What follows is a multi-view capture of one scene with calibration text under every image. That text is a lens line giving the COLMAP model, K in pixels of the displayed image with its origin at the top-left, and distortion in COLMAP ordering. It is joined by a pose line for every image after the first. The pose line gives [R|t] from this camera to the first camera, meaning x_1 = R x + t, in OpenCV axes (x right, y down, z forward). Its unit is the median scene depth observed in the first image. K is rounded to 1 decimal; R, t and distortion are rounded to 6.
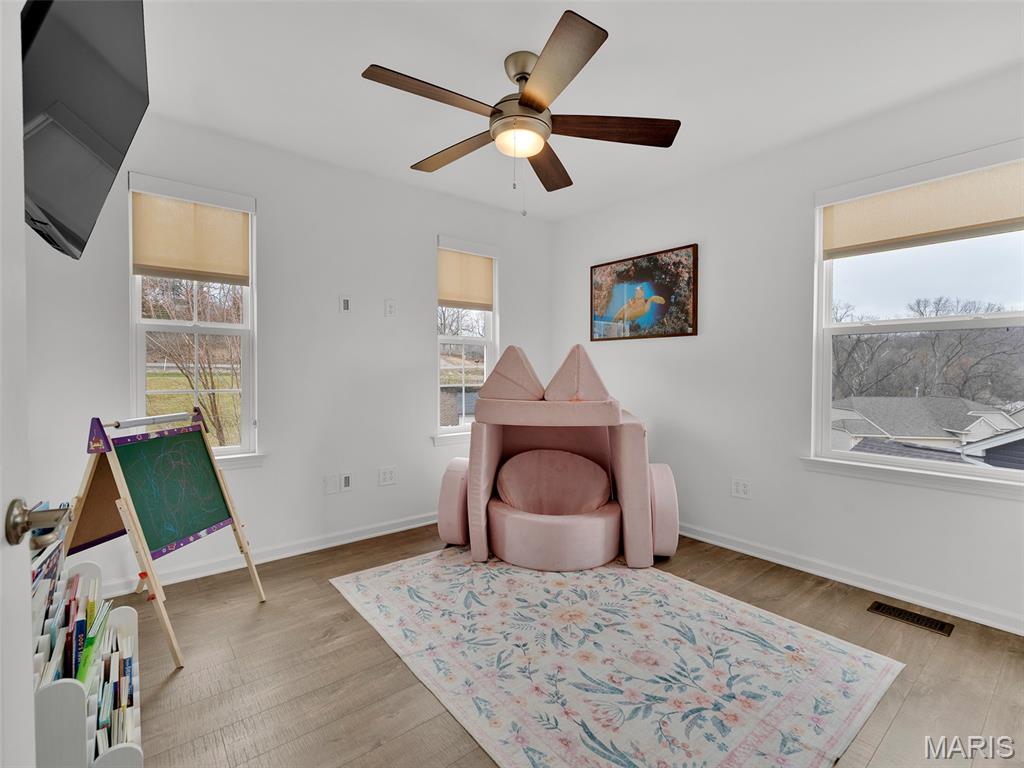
lens RADIAL K [[471.4, 0, 514.0], [0, 471.4, 383.5], [0, 0, 1]] dist [0.001012, 0.000179]
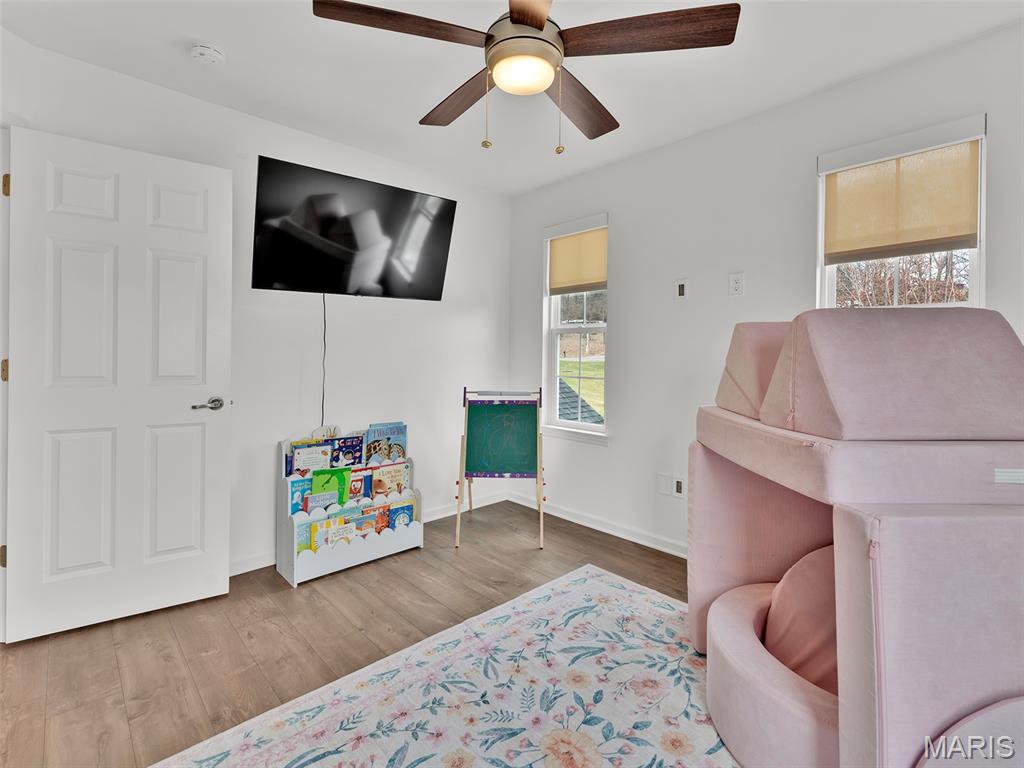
lens RADIAL K [[491.4, 0, 513.0], [0, 491.4, 384.8], [0, 0, 1]] dist [0.015643, -0.000122]
pose [[0.057060, 0.056461, -0.996773, 0.737880], [-0.032586, 0.997973, 0.054663, -0.031408], [0.997839, 0.029362, 0.058784, 0.861985]]
